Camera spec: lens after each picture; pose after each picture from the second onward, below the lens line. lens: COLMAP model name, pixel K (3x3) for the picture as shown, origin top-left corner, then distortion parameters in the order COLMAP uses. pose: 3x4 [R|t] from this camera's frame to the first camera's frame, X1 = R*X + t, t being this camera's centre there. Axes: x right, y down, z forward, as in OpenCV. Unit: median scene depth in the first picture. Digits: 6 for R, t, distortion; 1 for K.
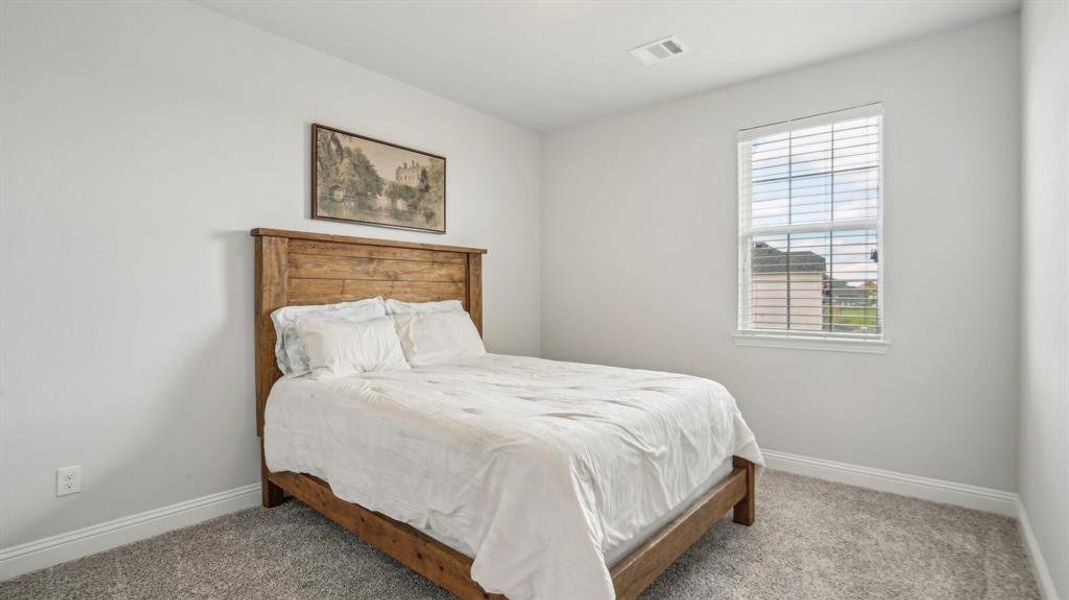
lens RADIAL K [[506.2, 0, 538.7], [0, 506.2, 294.8], [0, 0, 1]] dist [-0.058440, 0.023913]
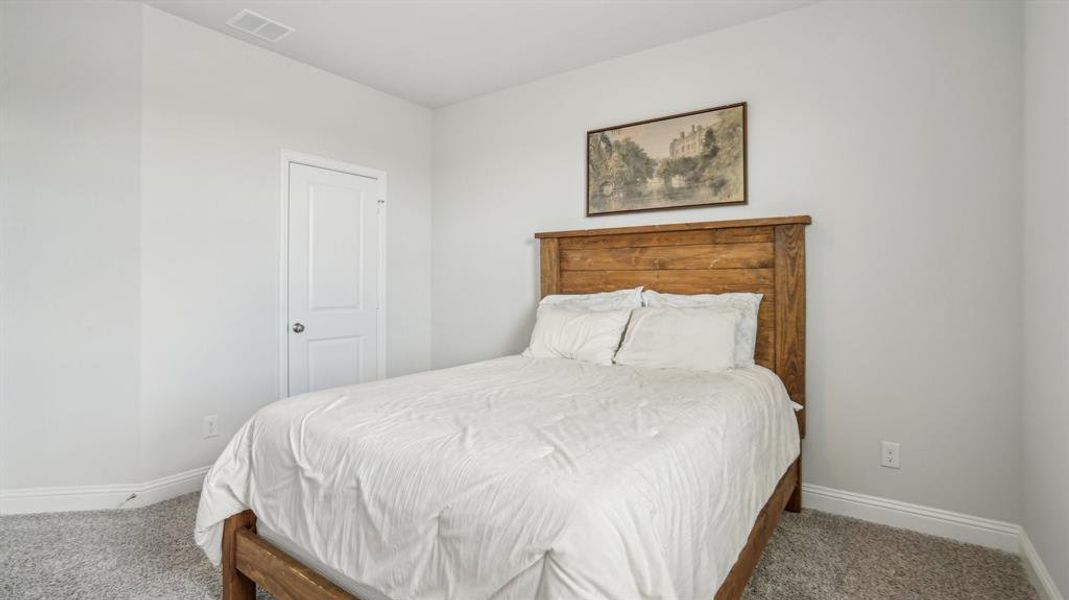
lens RADIAL K [[506.2, 0, 538.7], [0, 506.2, 294.8], [0, 0, 1]] dist [-0.058440, 0.023913]
pose [[0.084185, 0.015486, -0.996330, 0.597519], [-0.003234, 0.999878, 0.015268, 0.004280], [0.996445, 0.001937, 0.084225, 0.712865]]
